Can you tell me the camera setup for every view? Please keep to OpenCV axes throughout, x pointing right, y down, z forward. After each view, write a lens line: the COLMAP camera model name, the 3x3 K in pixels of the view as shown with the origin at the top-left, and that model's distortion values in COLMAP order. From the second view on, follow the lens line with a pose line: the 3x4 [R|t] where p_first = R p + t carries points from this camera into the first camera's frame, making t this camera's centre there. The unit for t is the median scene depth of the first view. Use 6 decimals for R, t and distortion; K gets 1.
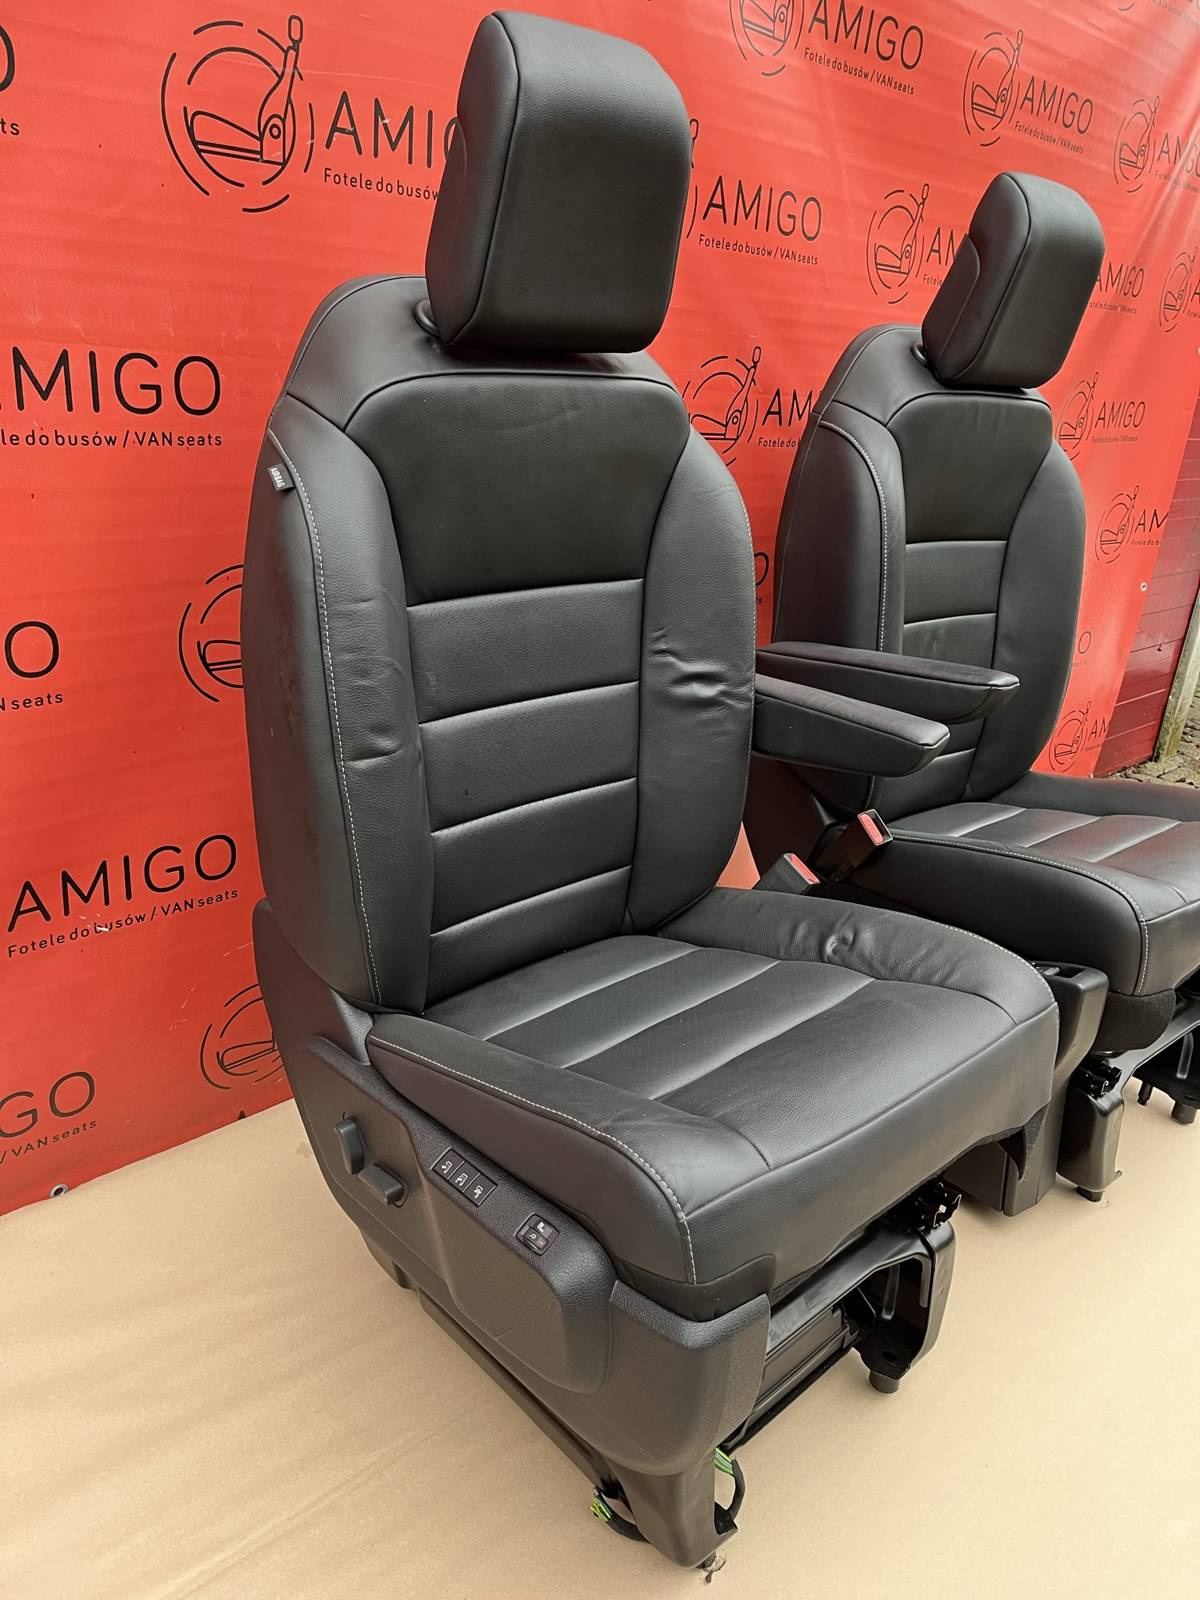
lens RADIAL K [[1206.8, 0, 610.6], [0, 1206.8, 814.1], [0, 0, 1]] dist [0.067595, -0.106313]
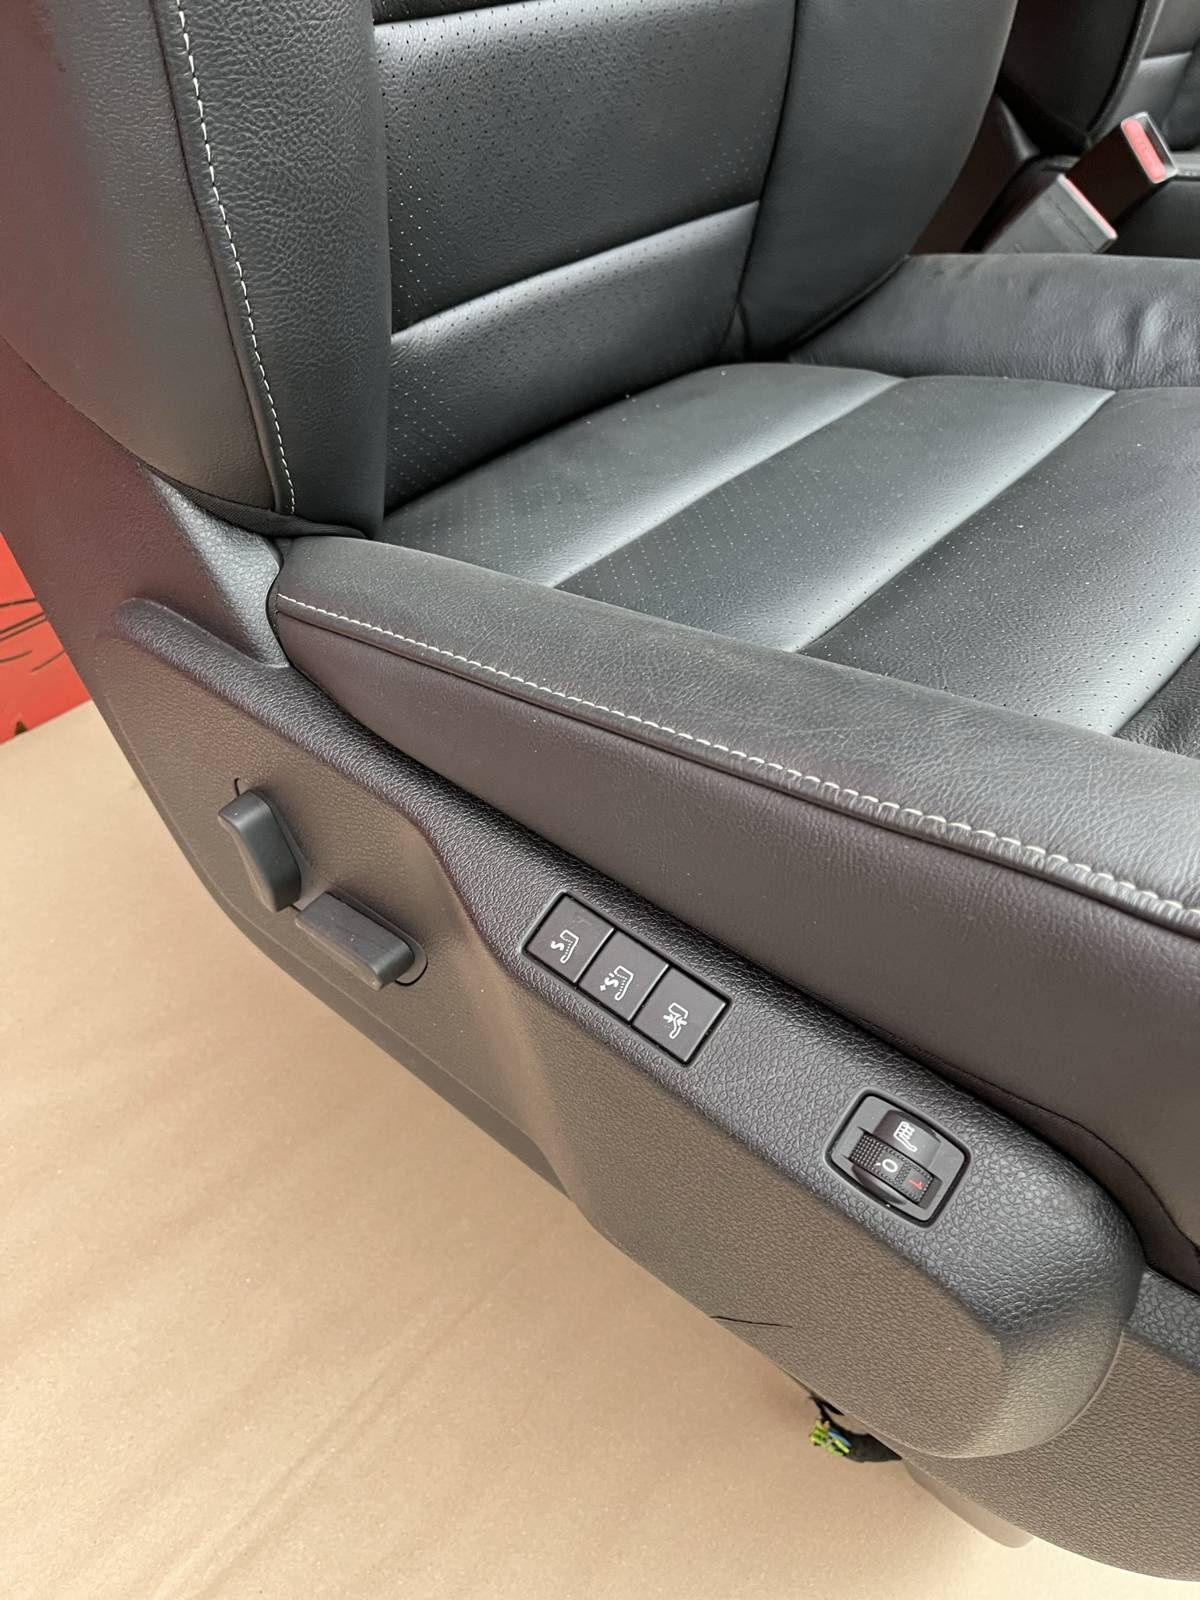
lens RADIAL K [[1206.8, 0, 610.6], [0, 1206.8, 814.1], [0, 0, 1]] dist [0.067595, -0.106313]
pose [[0.989956, -0.069857, 0.122913, -0.142402], [0.016911, 0.921664, 0.387619, 0.095562], [-0.140363, -0.381647, 0.913588, 0.586743]]
